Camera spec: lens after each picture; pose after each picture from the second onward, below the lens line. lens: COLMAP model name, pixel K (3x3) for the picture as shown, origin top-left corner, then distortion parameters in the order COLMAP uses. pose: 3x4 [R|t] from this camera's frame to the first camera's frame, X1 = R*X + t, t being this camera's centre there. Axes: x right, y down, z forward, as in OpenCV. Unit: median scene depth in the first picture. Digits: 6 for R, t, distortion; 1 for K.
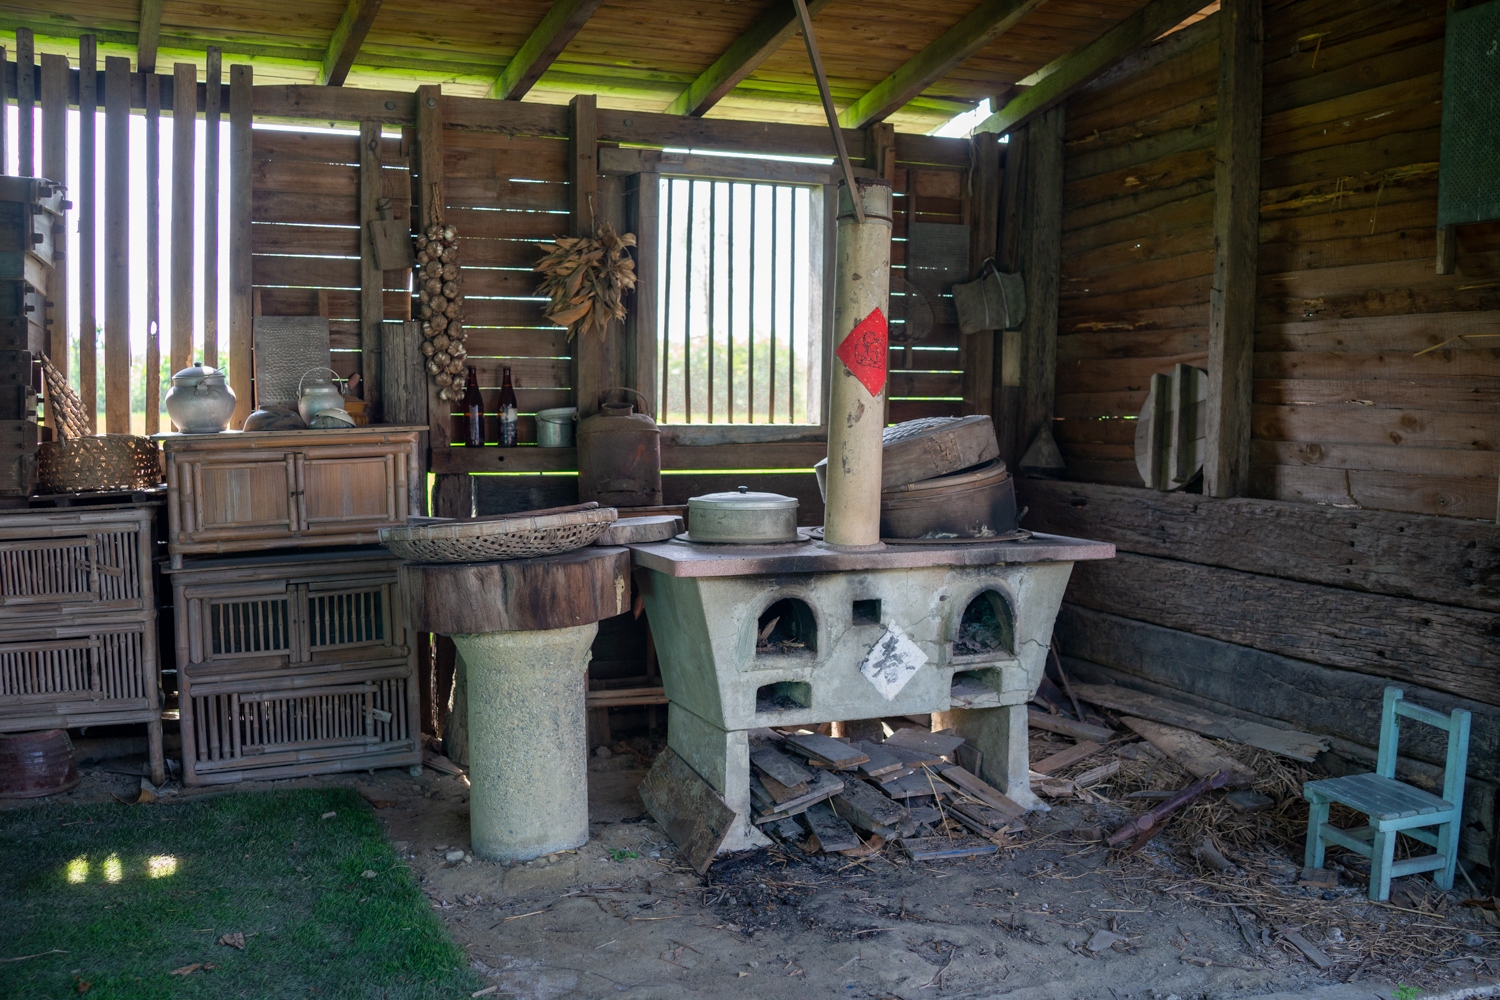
lens RADIAL K [[1377.8, 0, 751.9], [0, 1377.8, 498.9], [0, 0, 1]] dist [-0.088122, 0.000000]
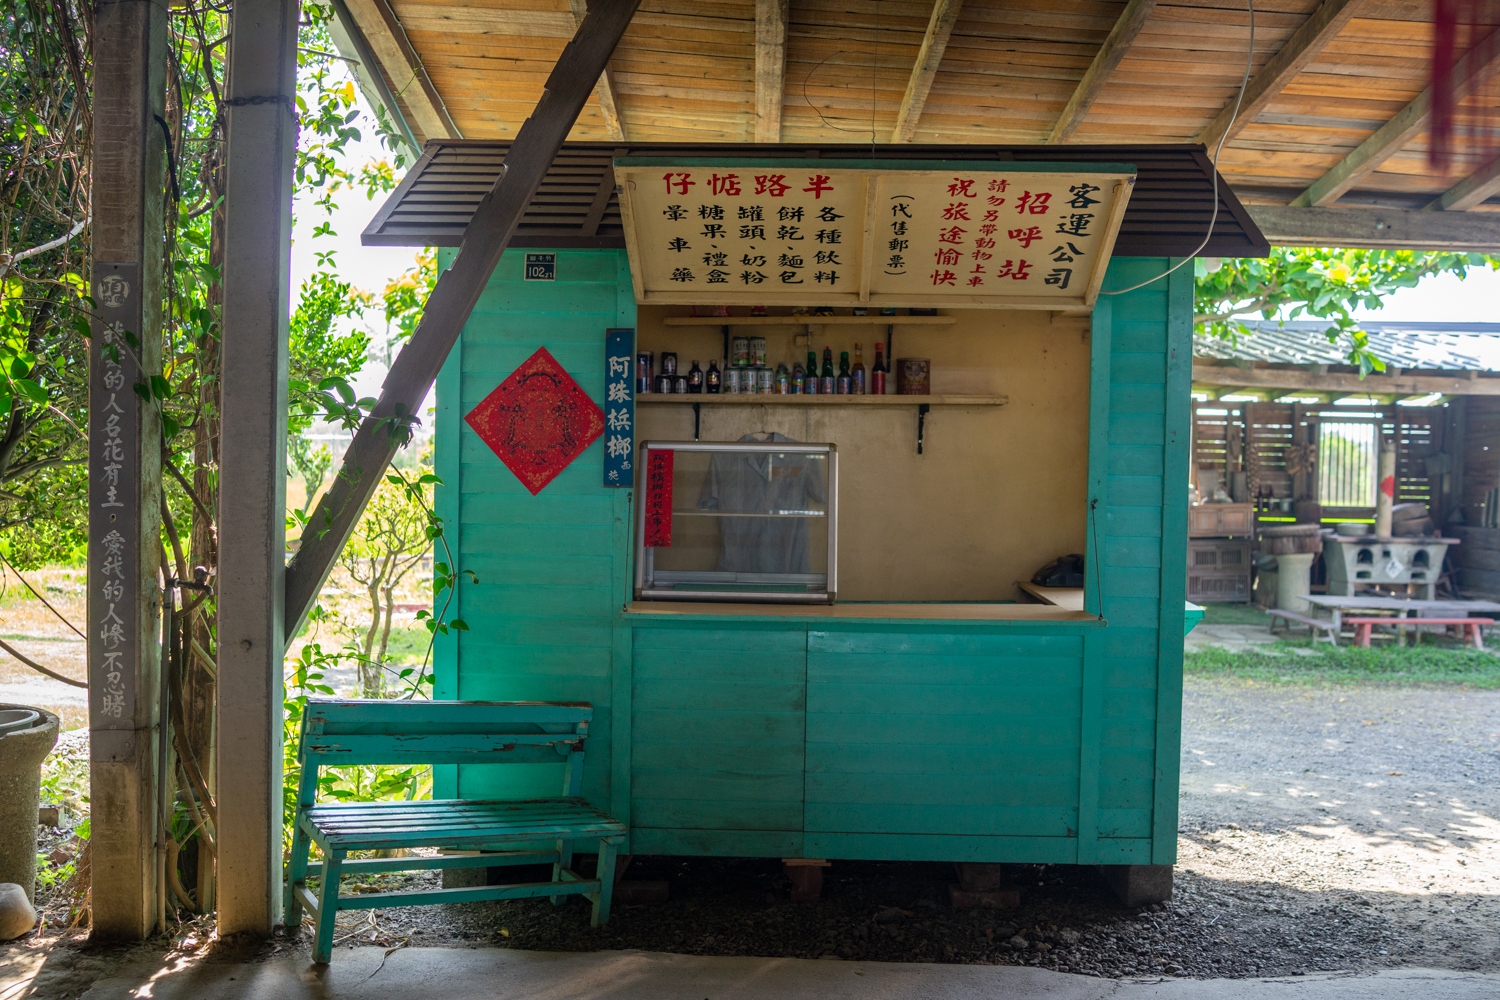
lens RADIAL K [[1377.8, 0, 750.5], [0, 1377.8, 502.3], [0, 0, 1]] dist [-0.088122, 0.000000]
pose [[0.927191, 0.018563, -0.374129, -0.140135], [-0.038735, 0.998168, -0.046470, 0.163810], [0.372581, 0.057579, 0.926212, -2.853888]]
